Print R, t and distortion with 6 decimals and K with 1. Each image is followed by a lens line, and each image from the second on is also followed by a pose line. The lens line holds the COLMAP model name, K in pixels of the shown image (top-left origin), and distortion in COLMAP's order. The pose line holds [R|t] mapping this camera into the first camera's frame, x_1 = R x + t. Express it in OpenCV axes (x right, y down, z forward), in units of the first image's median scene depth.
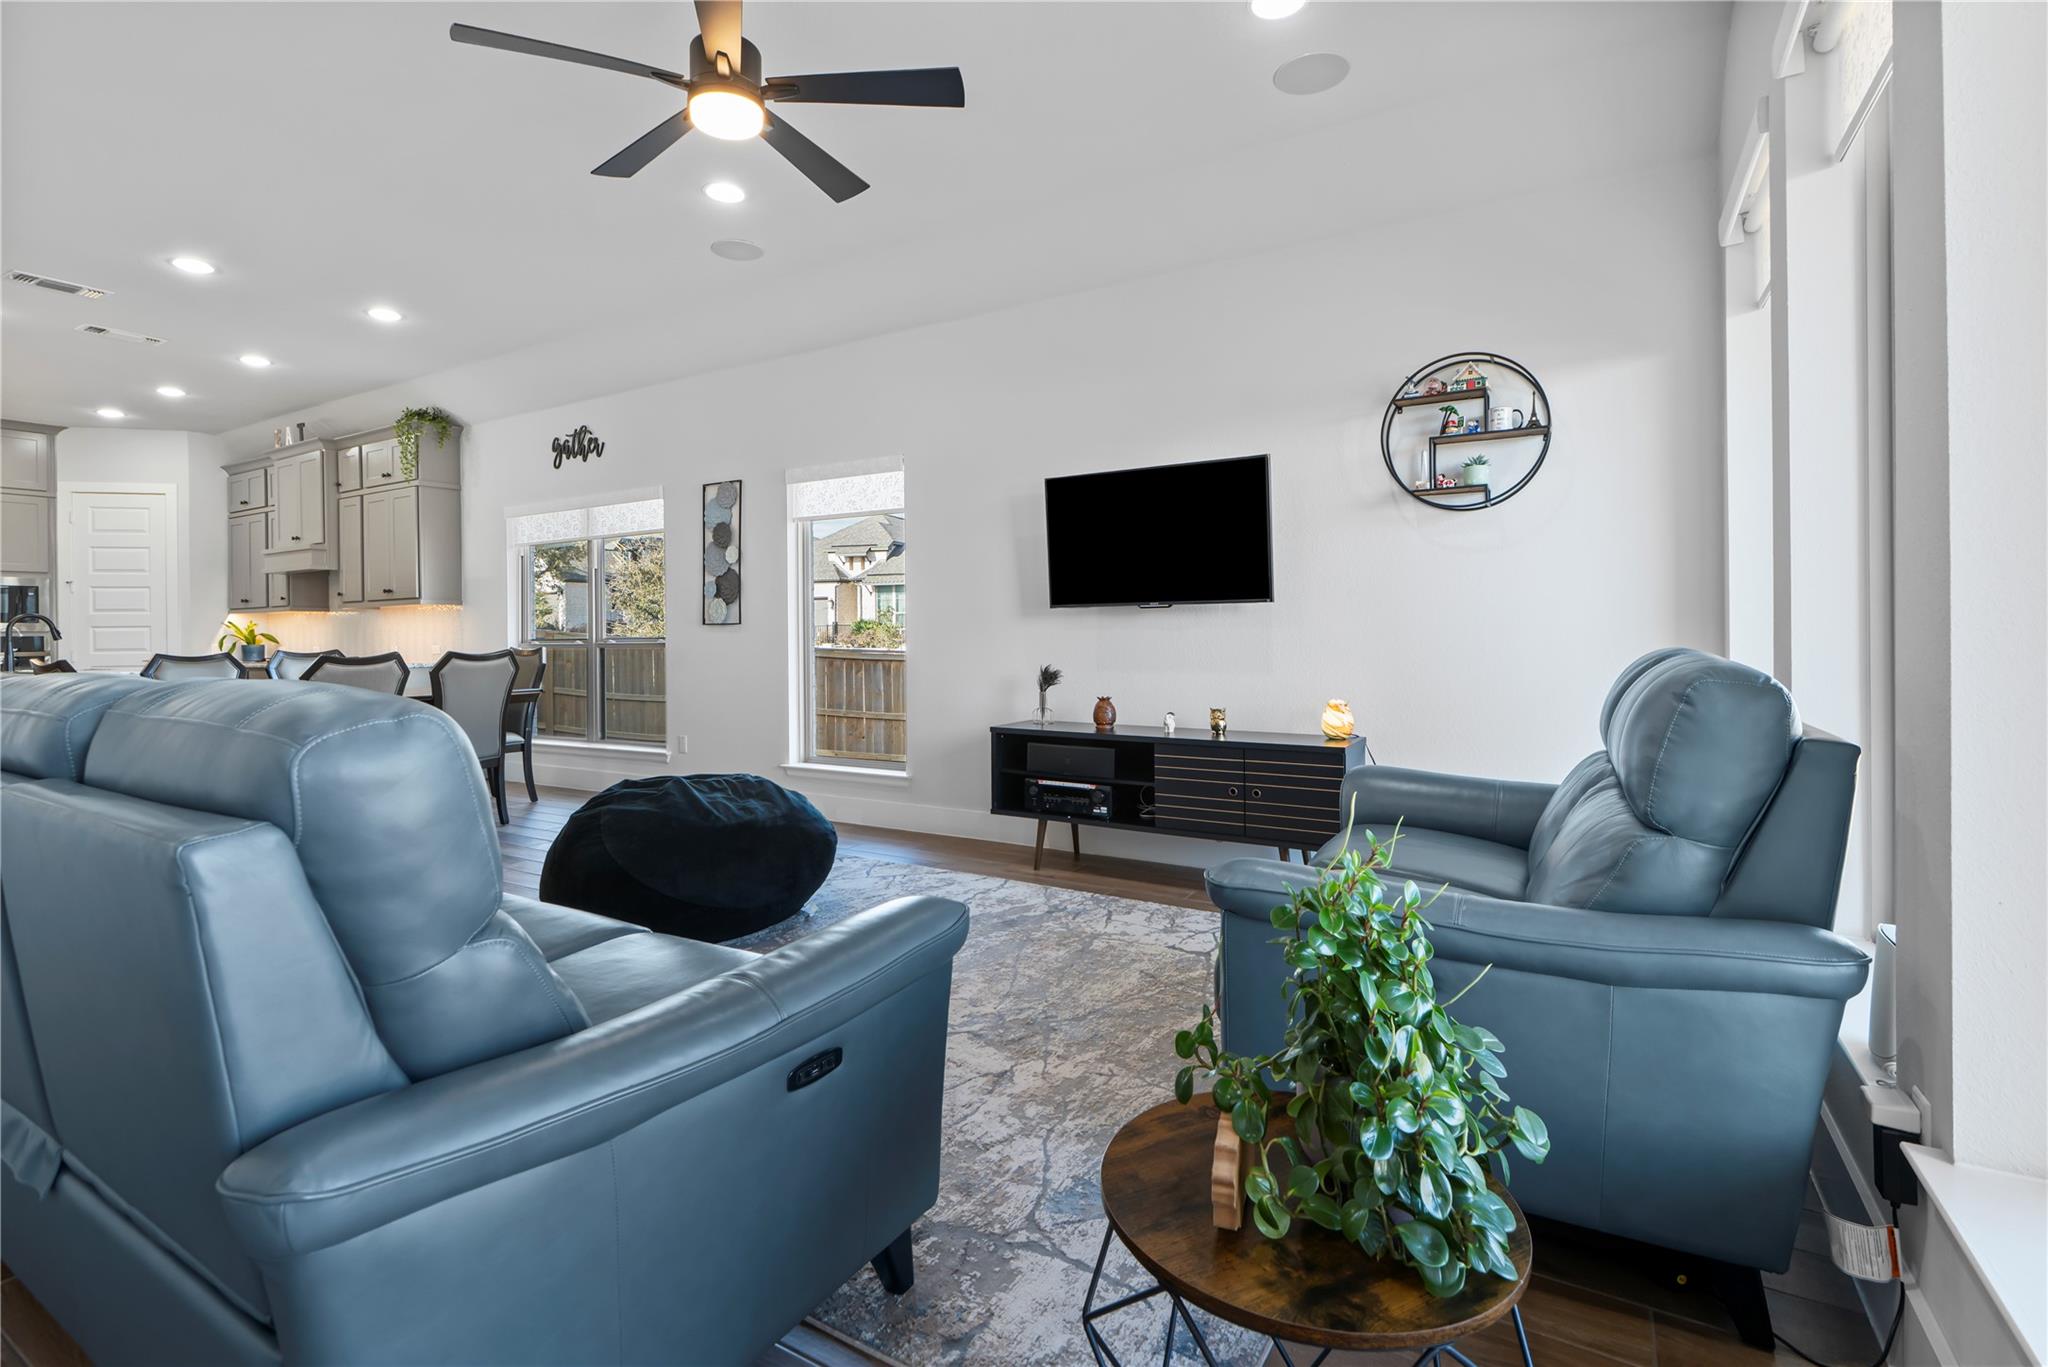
lens RADIAL K [[946.0, 0, 1023.2], [0, 946.0, 659.2], [0, 0, 1]] dist [-0.001064, -0.006223]
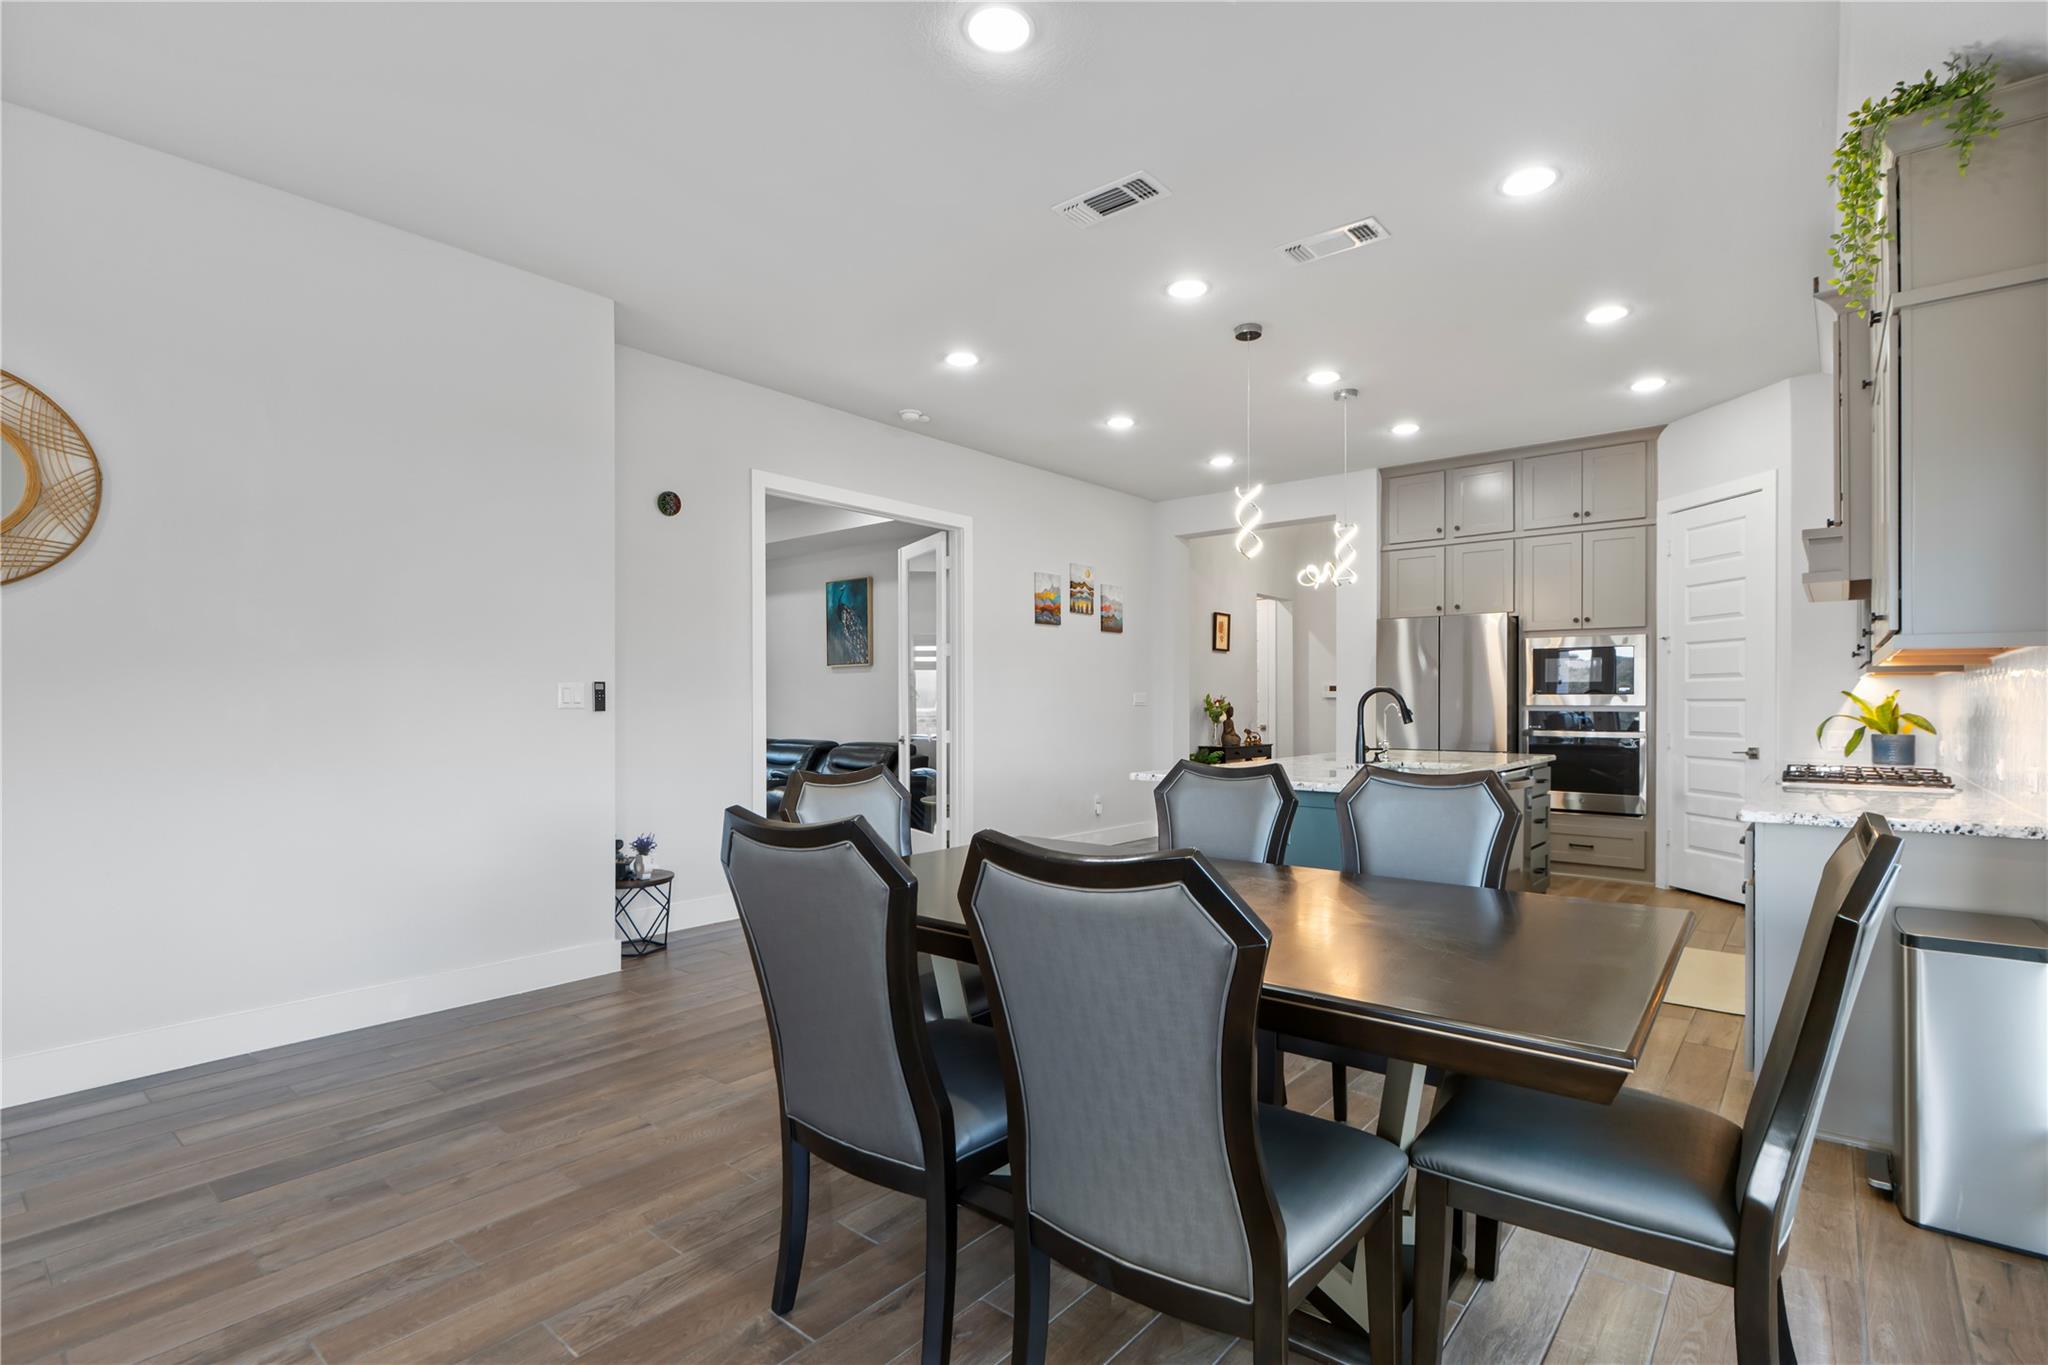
lens RADIAL K [[967.5, 0, 1034.2], [0, 967.5, 685.1], [0, 0, 1]] dist [0.000984, -0.002032]
pose [[-0.156570, -0.006299, -0.987647, -0.239551], [-0.028055, 0.999605, -0.001928, -0.035760], [0.987268, 0.027407, -0.156685, 0.749840]]
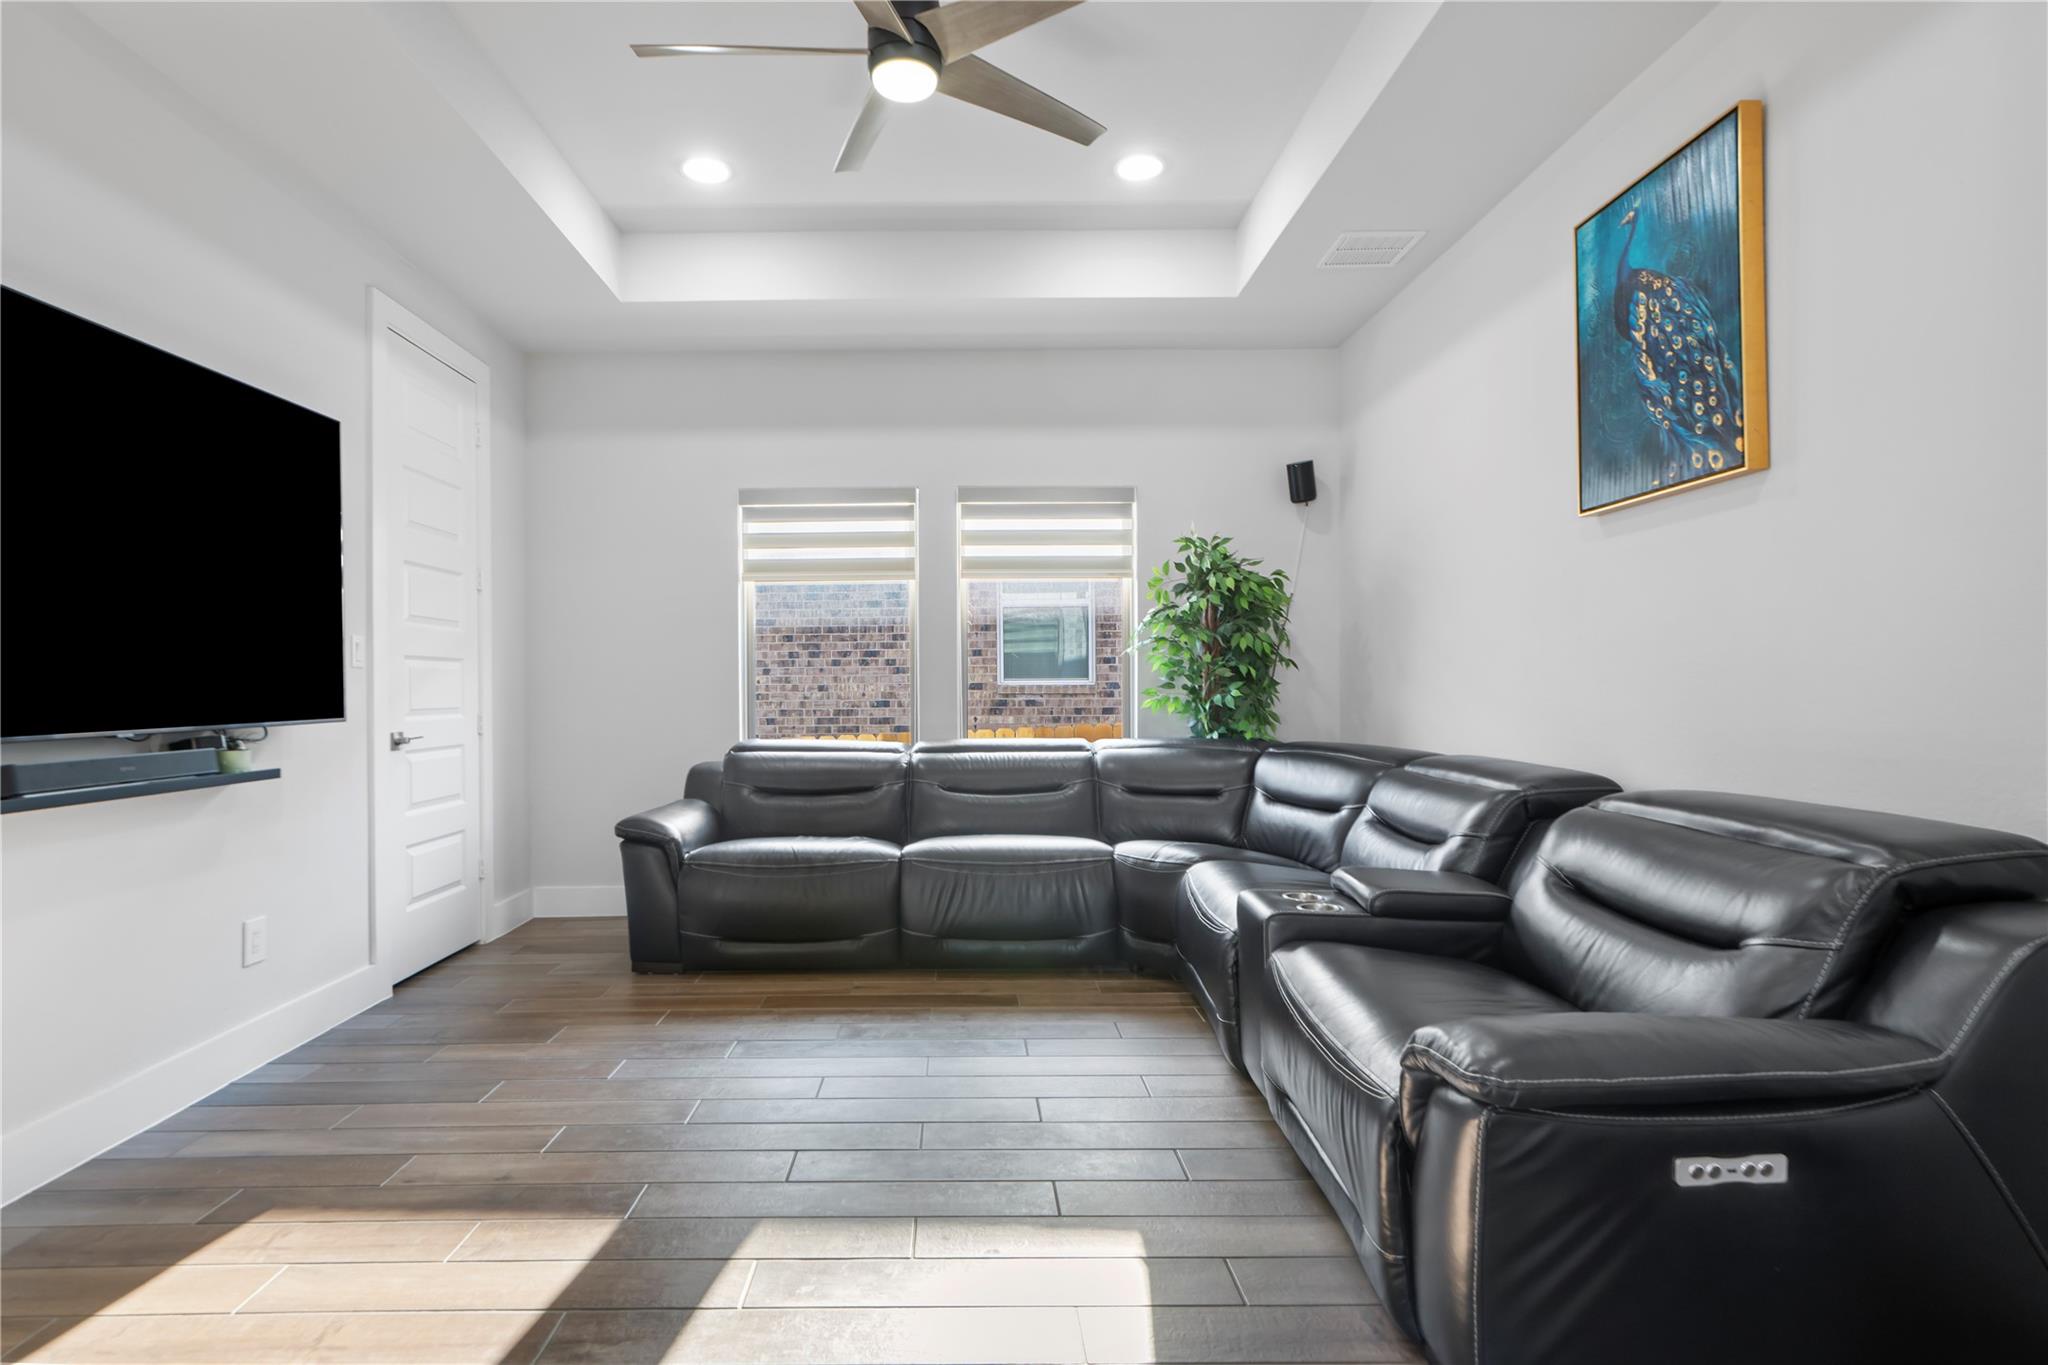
lens RADIAL K [[1013.6, 0, 960.9], [0, 1013.6, 672.9], [0, 0, 1]] dist [0.000351, 0.000004]
pose [[-0.861526, 0.012589, -0.507558, -1.089557], [-0.002885, 0.999555, 0.029688, -0.003373], [0.507705, 0.027041, -0.861106, 0.484538]]
